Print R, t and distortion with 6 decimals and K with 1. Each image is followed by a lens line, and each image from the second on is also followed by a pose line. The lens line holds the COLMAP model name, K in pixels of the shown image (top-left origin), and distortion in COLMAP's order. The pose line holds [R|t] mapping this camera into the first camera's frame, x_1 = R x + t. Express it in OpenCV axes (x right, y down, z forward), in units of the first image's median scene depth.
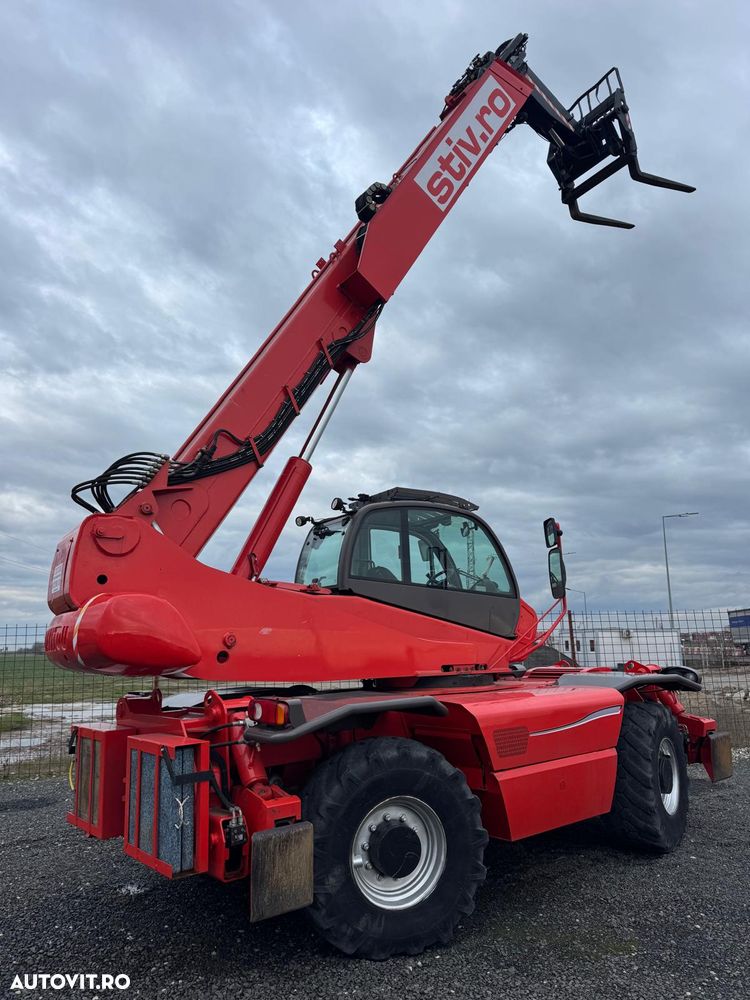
lens RADIAL K [[675.8, 0, 375.0], [0, 675.8, 500.0], [0, 0, 1]] dist [0.059540, -0.068239]
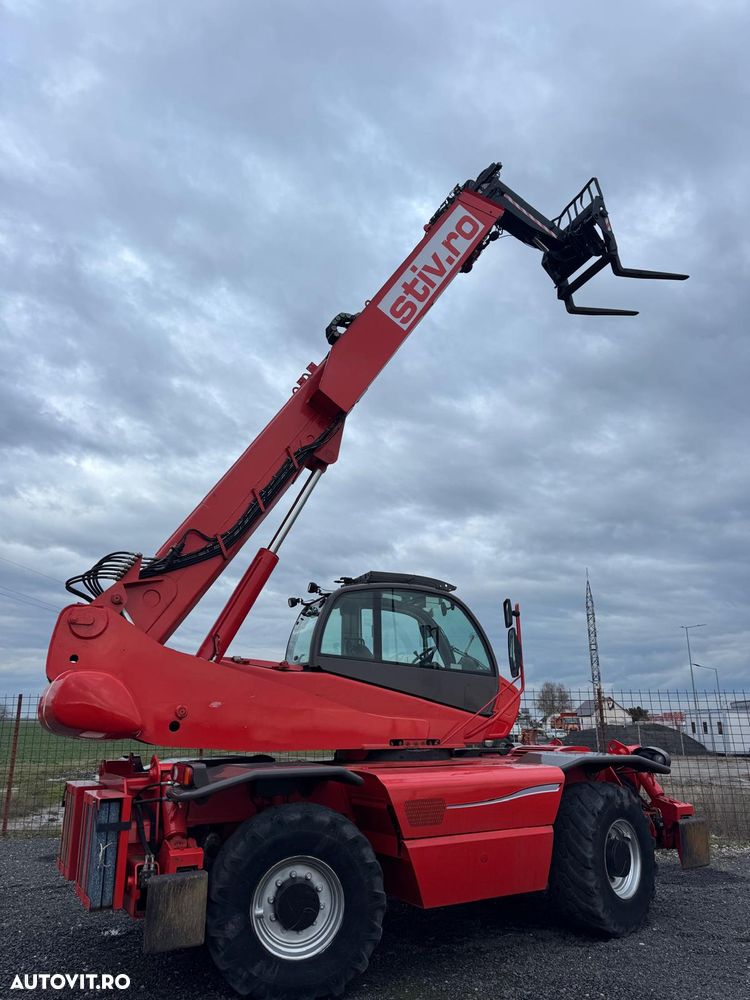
lens RADIAL K [[675.8, 0, 375.0], [0, 675.8, 500.0], [0, 0, 1]] dist [0.059540, -0.068239]
pose [[0.985450, -0.030081, -0.167285, 0.236671], [0.013066, 0.994709, -0.101900, -0.023605], [0.169465, 0.098231, 0.980628, -0.098206]]
